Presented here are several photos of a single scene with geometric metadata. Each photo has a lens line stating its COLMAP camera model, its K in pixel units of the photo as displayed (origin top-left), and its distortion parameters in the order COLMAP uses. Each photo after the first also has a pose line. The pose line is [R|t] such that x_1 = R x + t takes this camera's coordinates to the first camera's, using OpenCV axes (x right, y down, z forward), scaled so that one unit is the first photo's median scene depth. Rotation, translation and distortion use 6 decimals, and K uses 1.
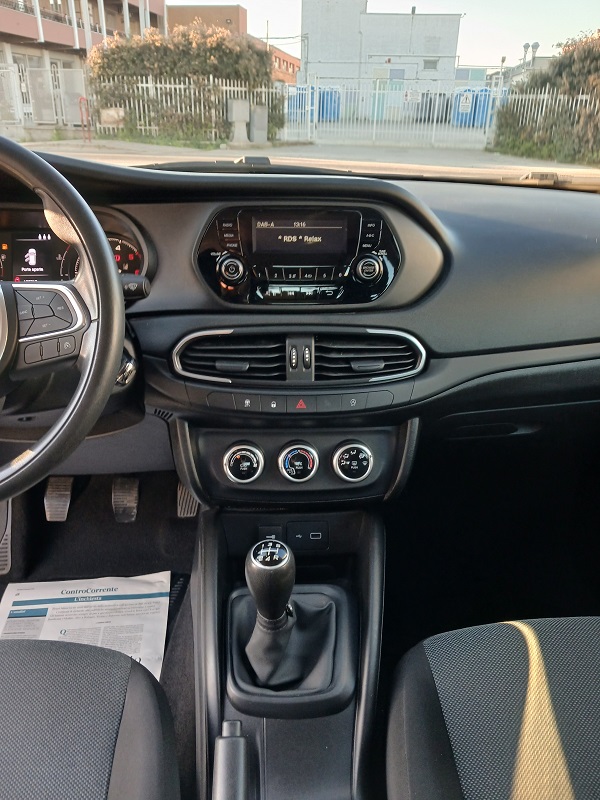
lens RADIAL K [[627.8, 0, 298.6], [0, 627.8, 413.0], [0, 0, 1]] dist [0.028085, -0.045777]
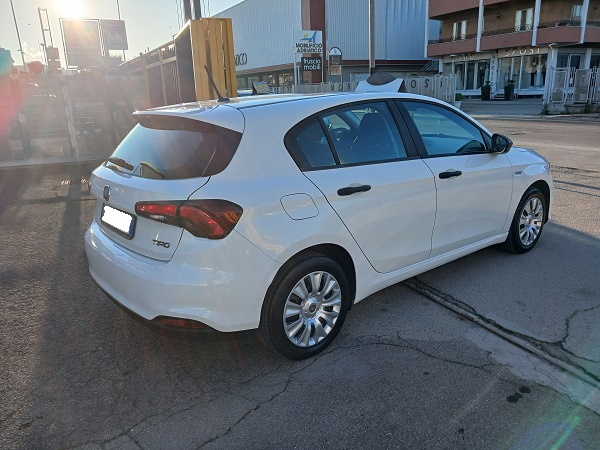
lens RADIAL K [[464.6, 0, 309.4], [0, 464.6, 236.8], [0, 0, 1]] dist [0.005874, 0.002338]
pose [[0.595782, 0.202942, -0.777084, 2.269819], [-0.310014, 0.950673, 0.010591, 0.638228], [0.740902, 0.234597, 0.629308, -1.839041]]
